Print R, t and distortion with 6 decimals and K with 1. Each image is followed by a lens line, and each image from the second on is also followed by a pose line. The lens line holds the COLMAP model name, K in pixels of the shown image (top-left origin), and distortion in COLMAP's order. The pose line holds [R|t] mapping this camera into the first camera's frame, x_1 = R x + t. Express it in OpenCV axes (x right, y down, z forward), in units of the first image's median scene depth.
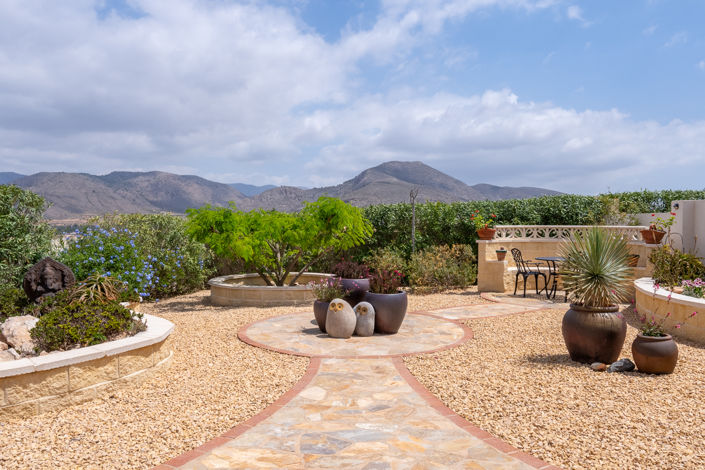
lens RADIAL K [[527.2, 0, 352.5], [0, 527.2, 233.1], [0, 0, 1]] dist [-0.002023, -0.000342]
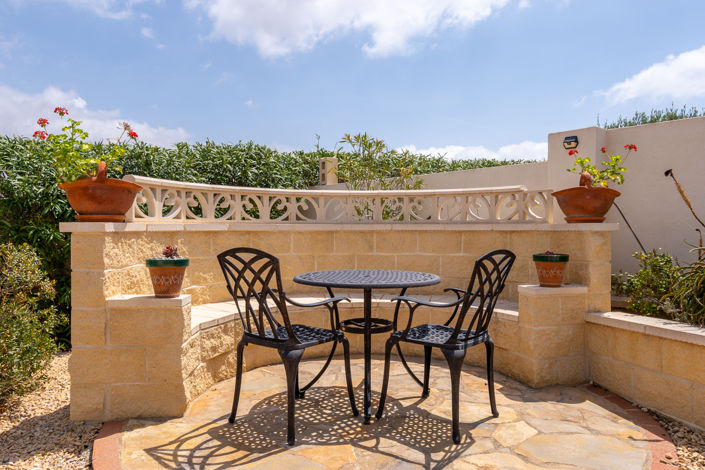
lens RADIAL K [[497.7, 0, 353.2], [0, 497.7, 233.3], [0, 0, 1]] dist [0.005294, 0.003082]
pose [[0.701293, -0.011621, 0.712778, 0.160503], [0.023309, 0.999706, -0.006634, 0.022894], [-0.712492, 0.021266, 0.701358, 0.722916]]
